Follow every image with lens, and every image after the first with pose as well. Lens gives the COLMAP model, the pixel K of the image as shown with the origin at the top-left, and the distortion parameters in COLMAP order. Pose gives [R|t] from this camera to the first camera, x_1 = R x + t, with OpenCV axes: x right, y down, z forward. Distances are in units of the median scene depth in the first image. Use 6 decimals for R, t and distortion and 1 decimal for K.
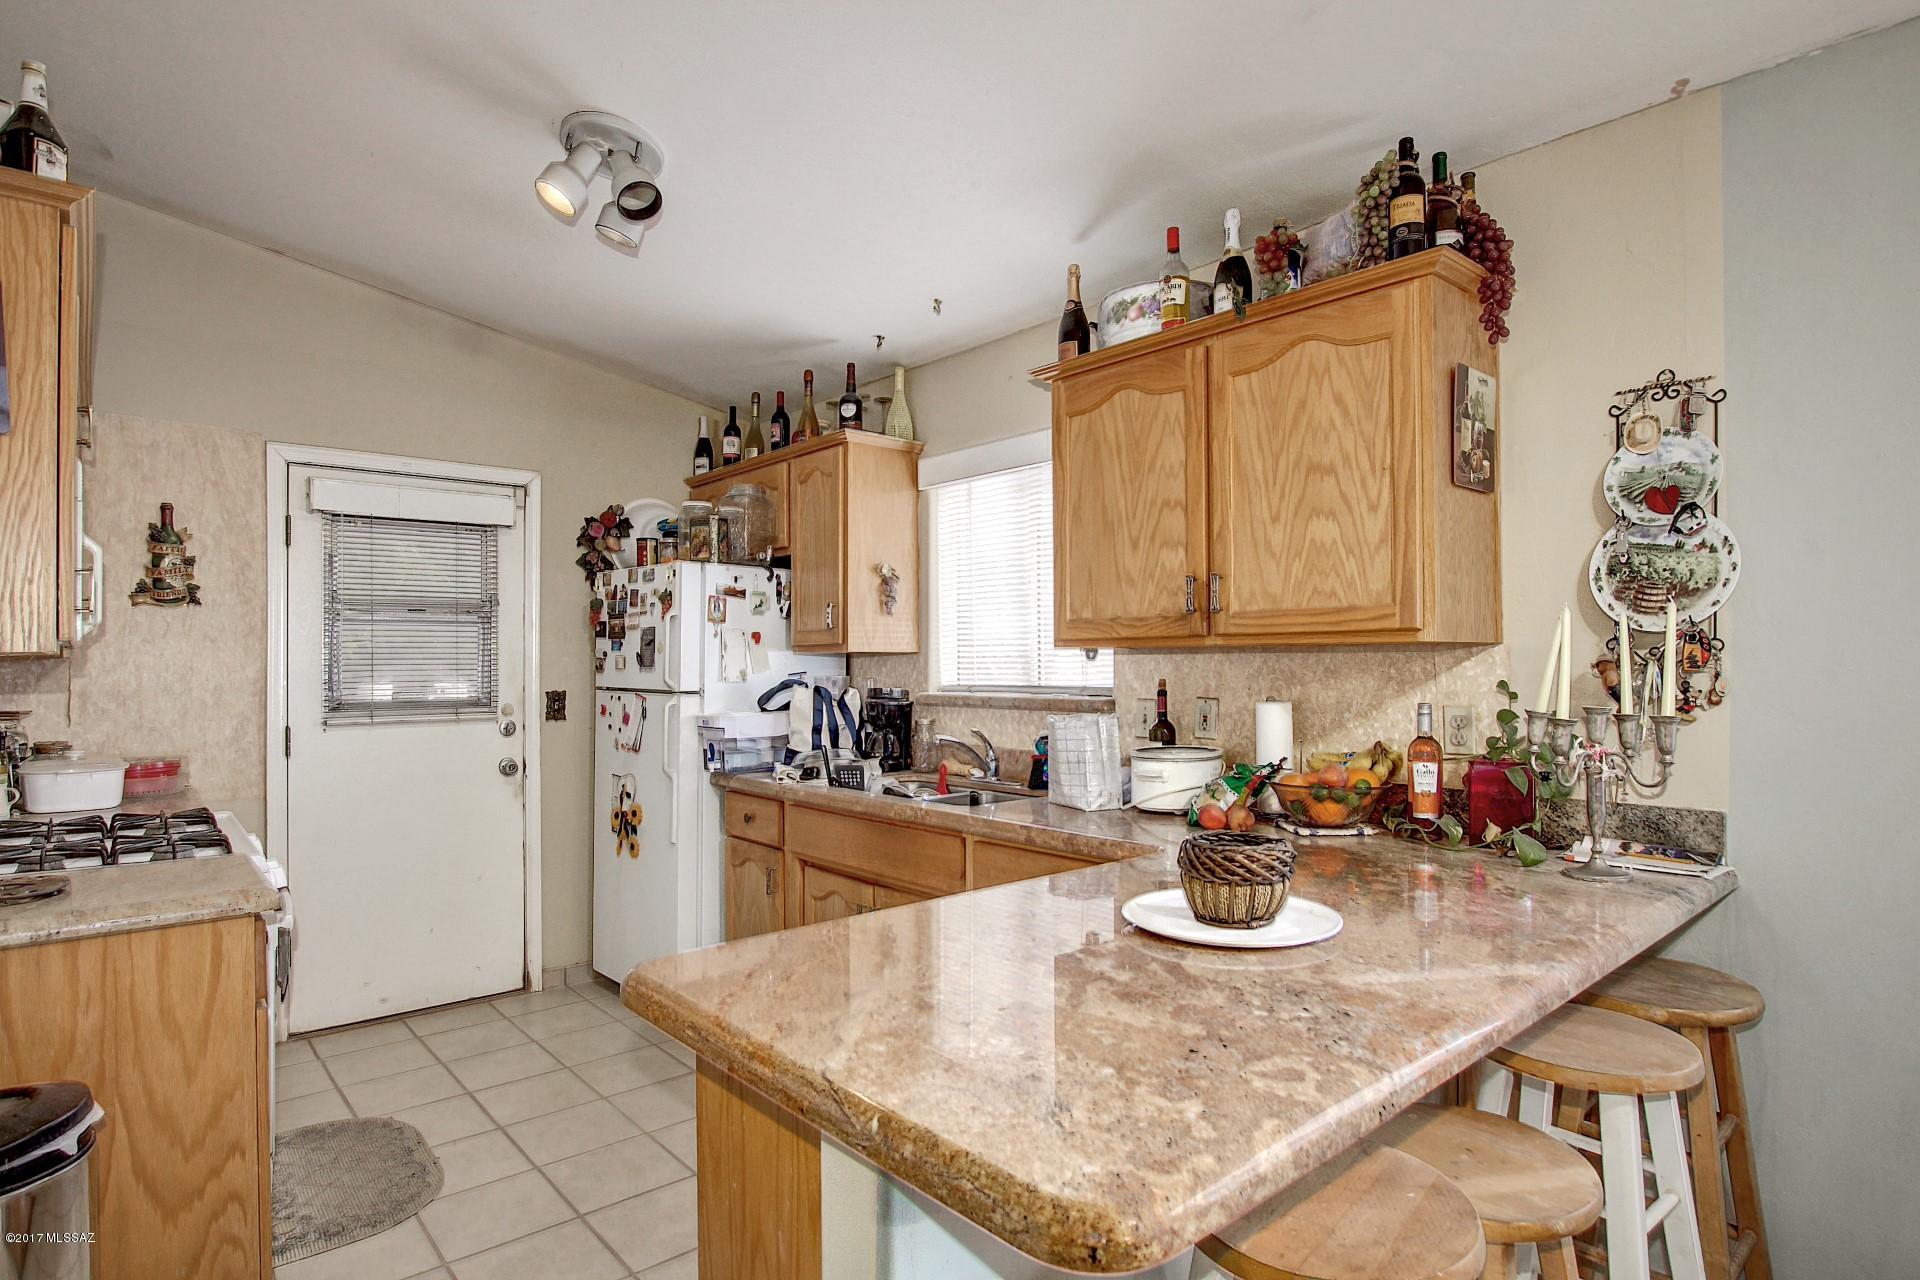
lens RADIAL K [[1012.8, 0, 962.6], [0, 1012.8, 656.4], [0, 0, 1]] dist [-0.030045, 0.003654]
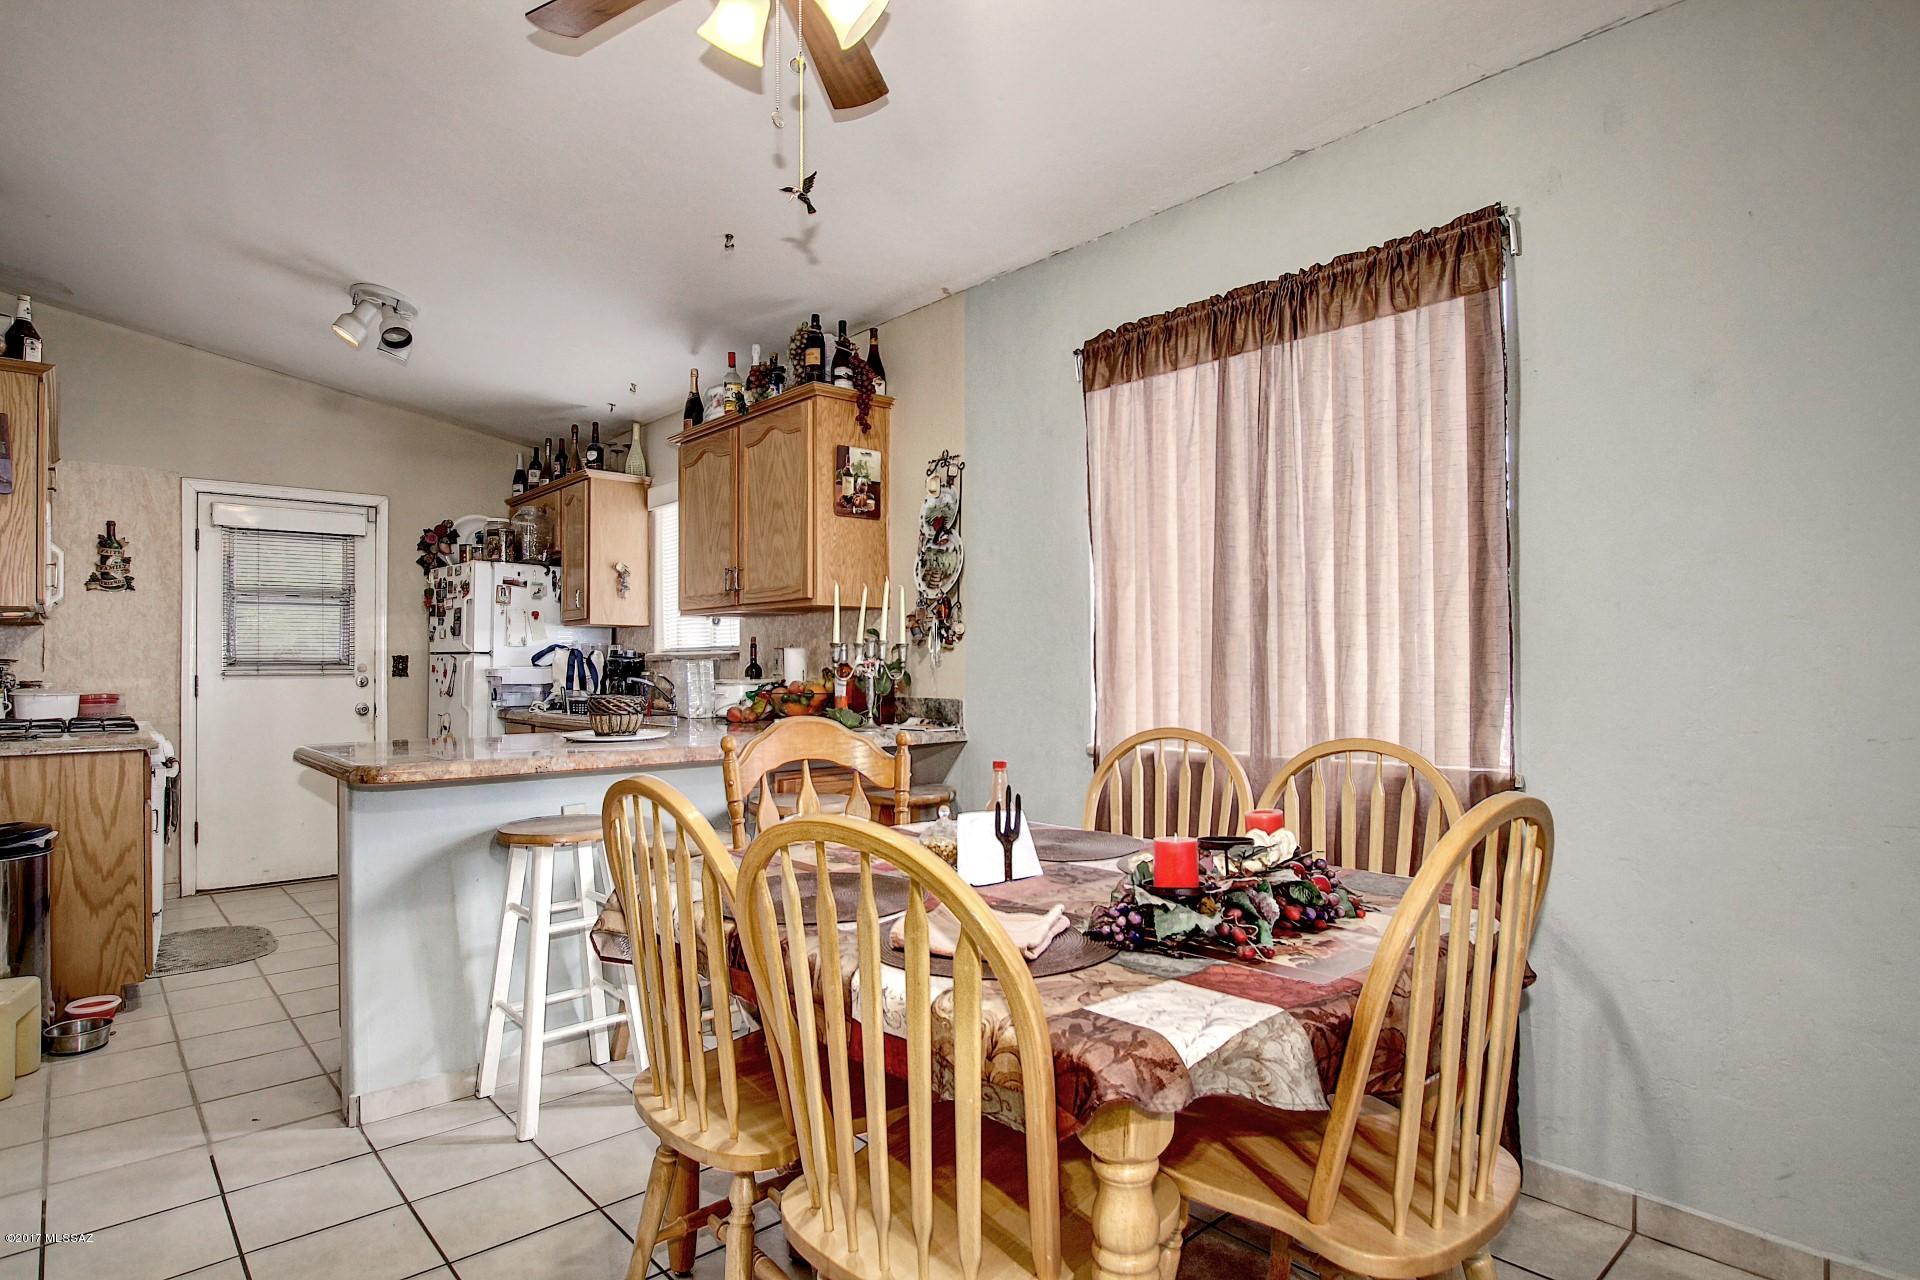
lens RADIAL K [[1012.8, 0, 962.2], [0, 1012.8, 655.0], [0, 0, 1]] dist [-0.030045, 0.003654]
pose [[0.999909, -0.000026, 0.013520, 0.437825], [0.000080, 0.999992, -0.003967, 0.049937], [-0.013520, 0.003968, 0.999901, -0.482271]]
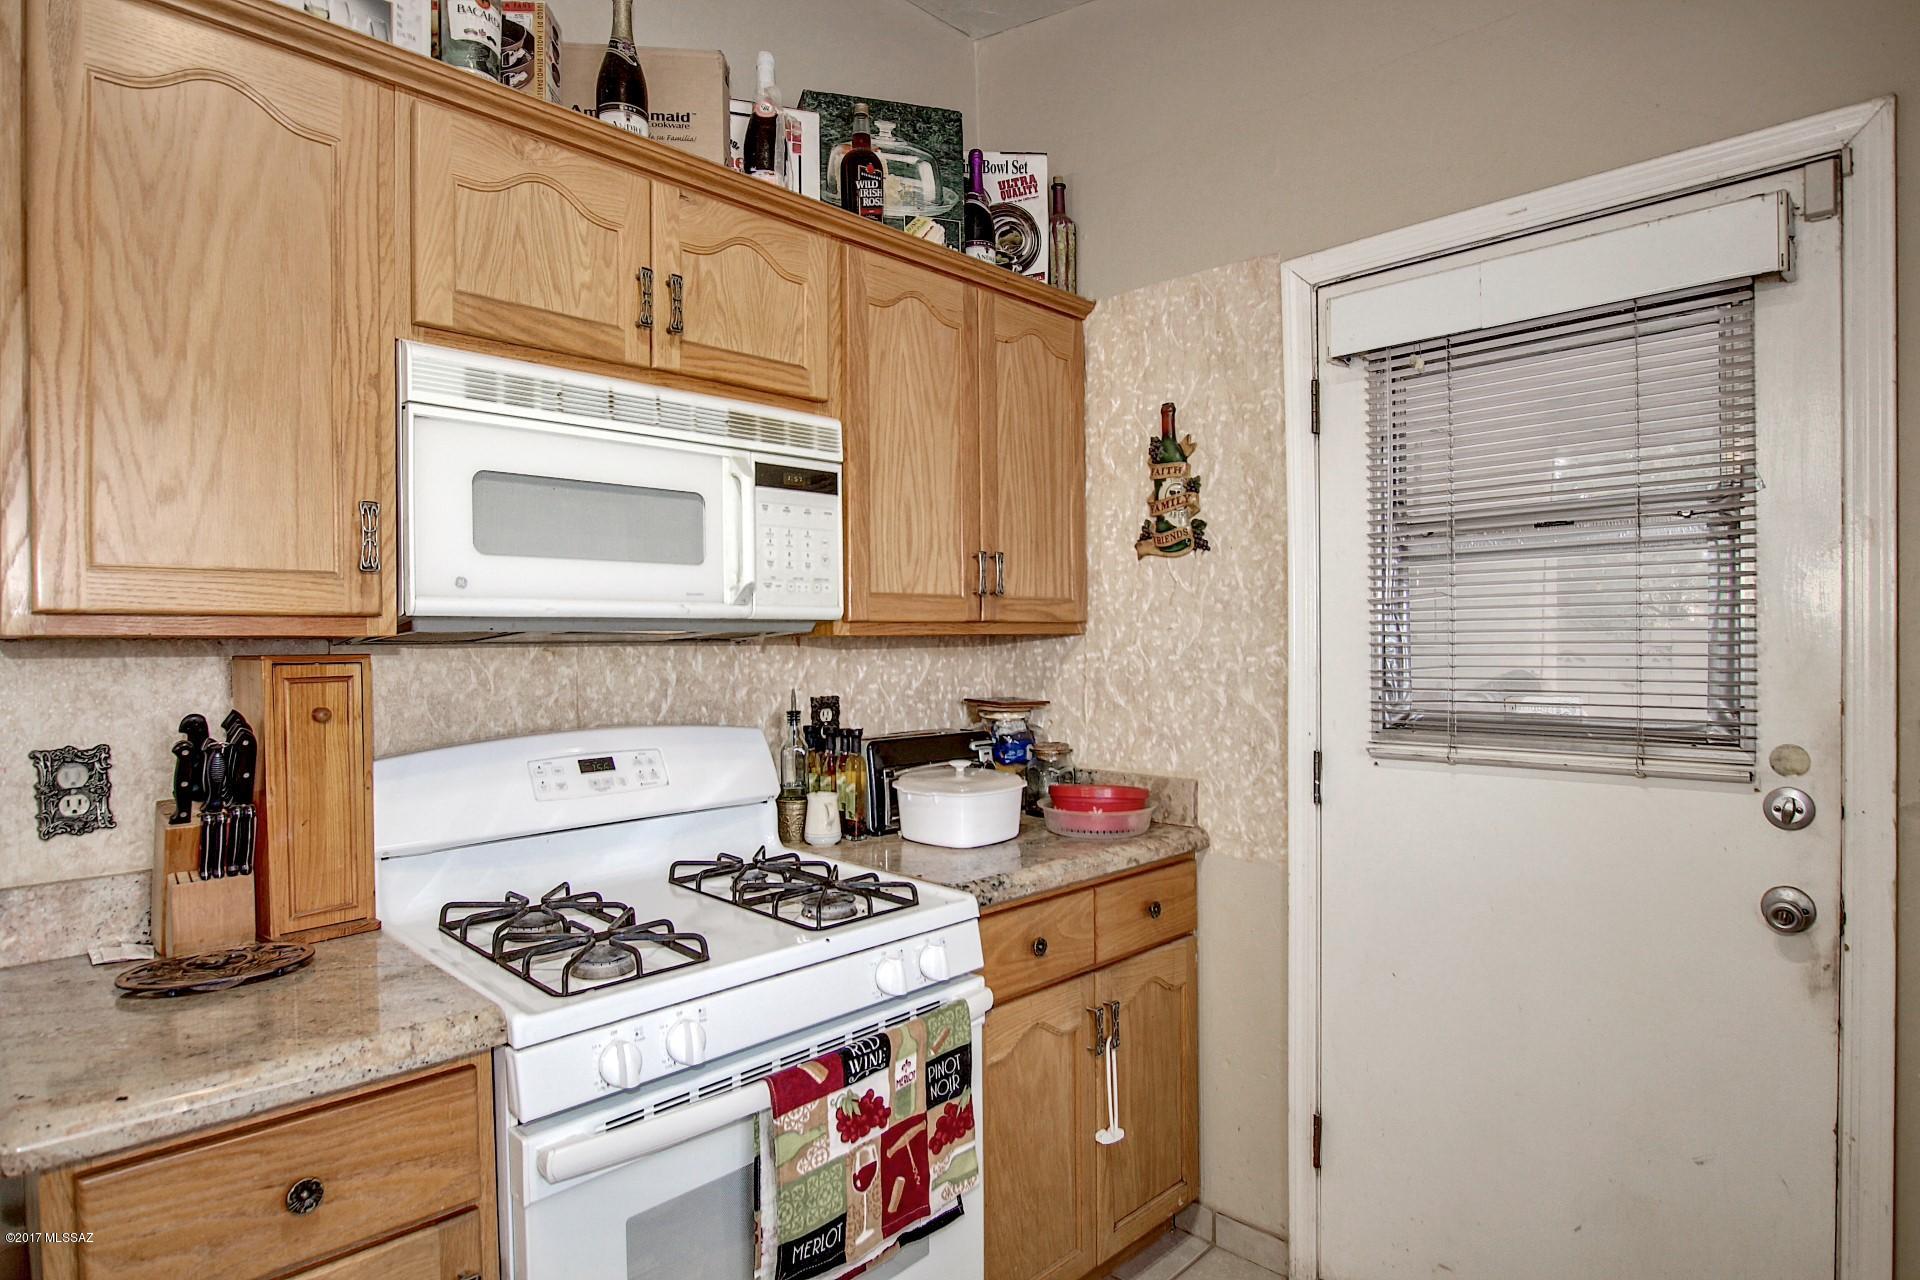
lens RADIAL K [[1054.2, 0, 965.1], [0, 1054.2, 653.3], [0, 0, 1]] dist [-0.006572, -0.000834]
pose [[0.065631, 0.011942, -0.997772, -0.095238], [0.012236, 0.999844, 0.012772, 0.004663], [0.997769, -0.013047, 0.065475, 0.817969]]
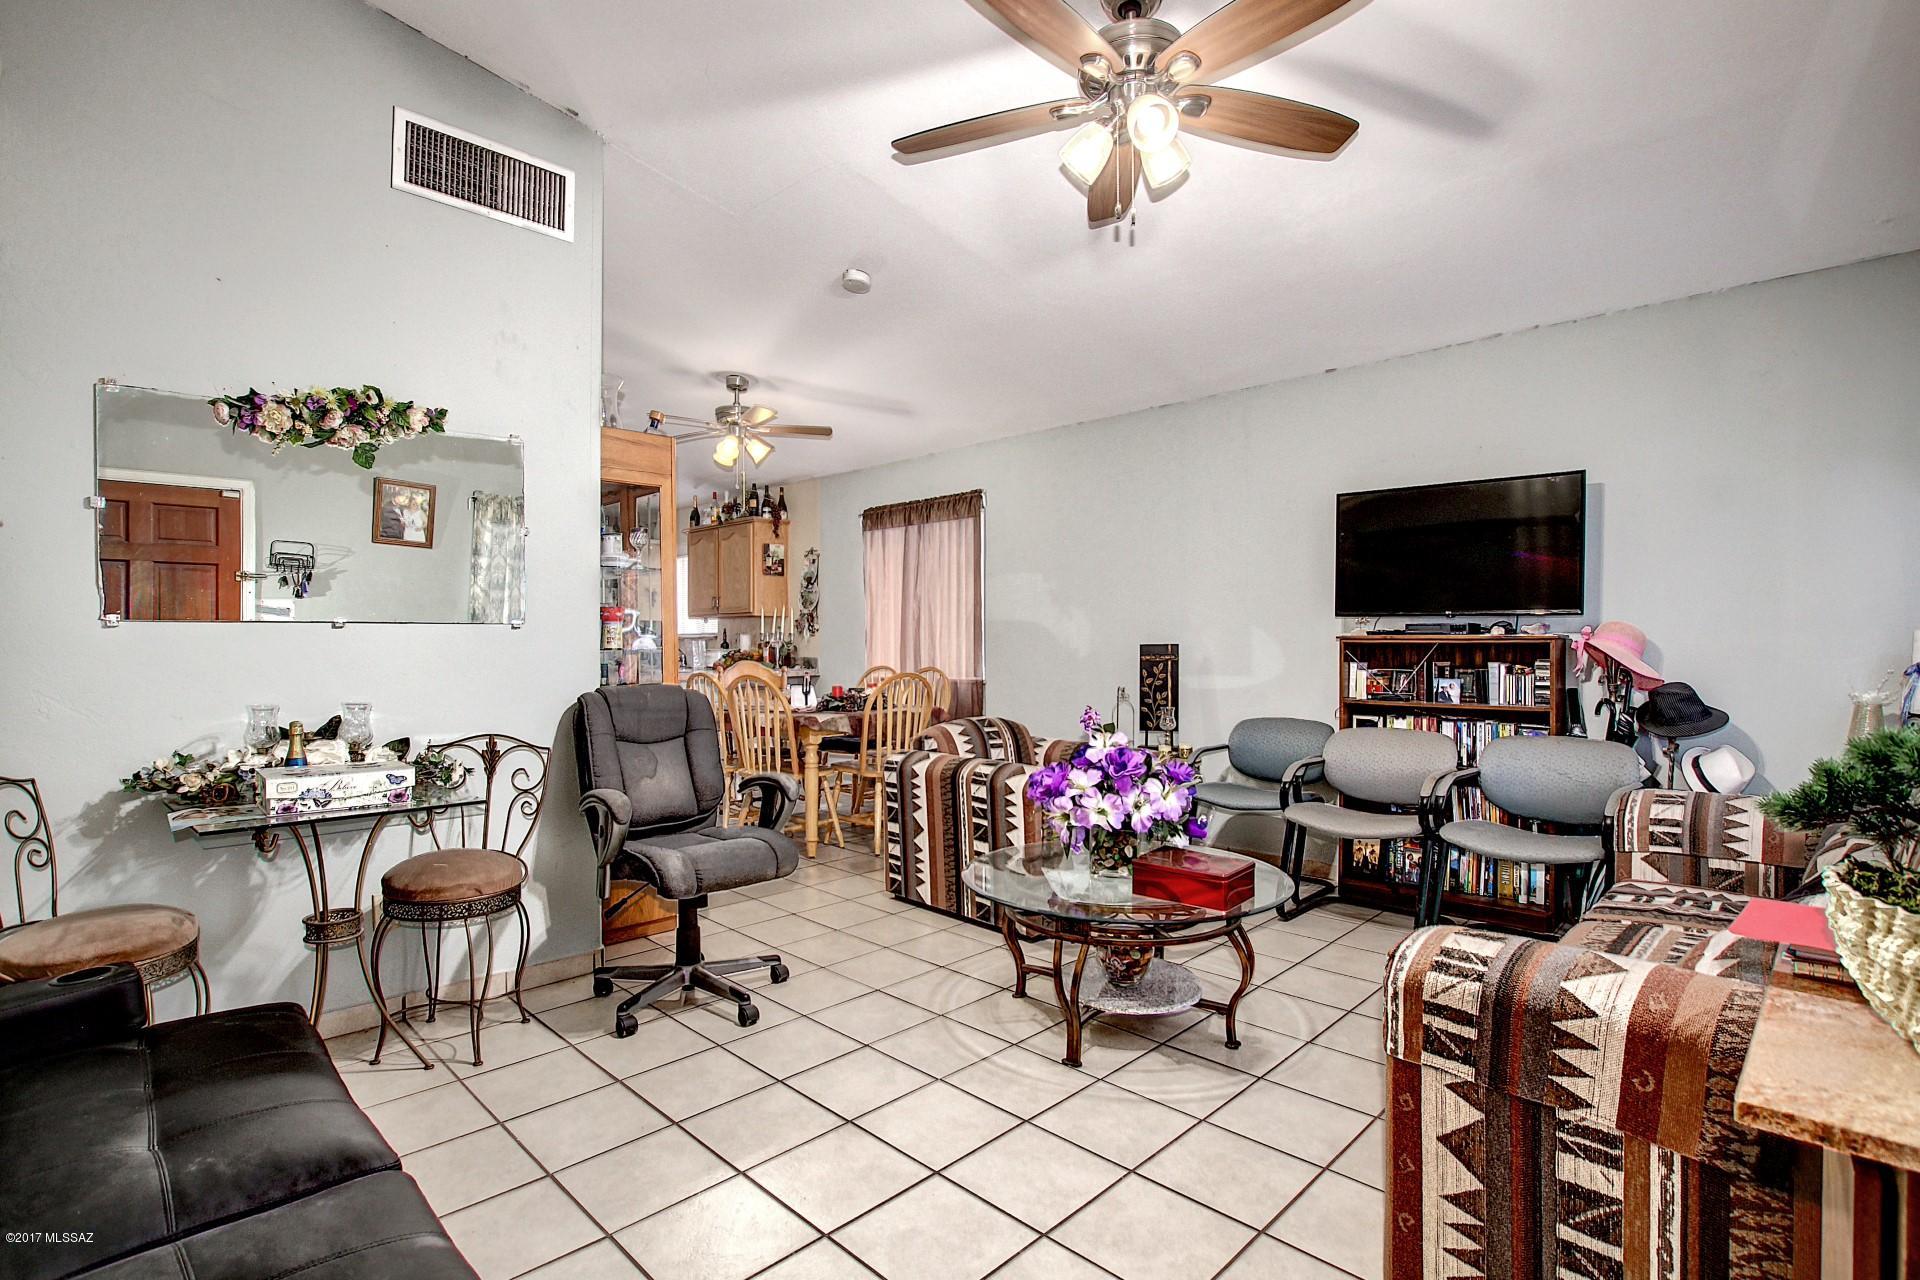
lens RADIAL K [[938.5, 0, 955.3], [0, 938.5, 643.1], [0, 0, 1]] dist [-0.025243, 0.000852]
pose [[0.997999, 0.002860, 0.063171, 0.640638], [-0.003290, 0.999972, 0.006705, 0.041392], [-0.063150, -0.006899, 0.997980, -1.702895]]
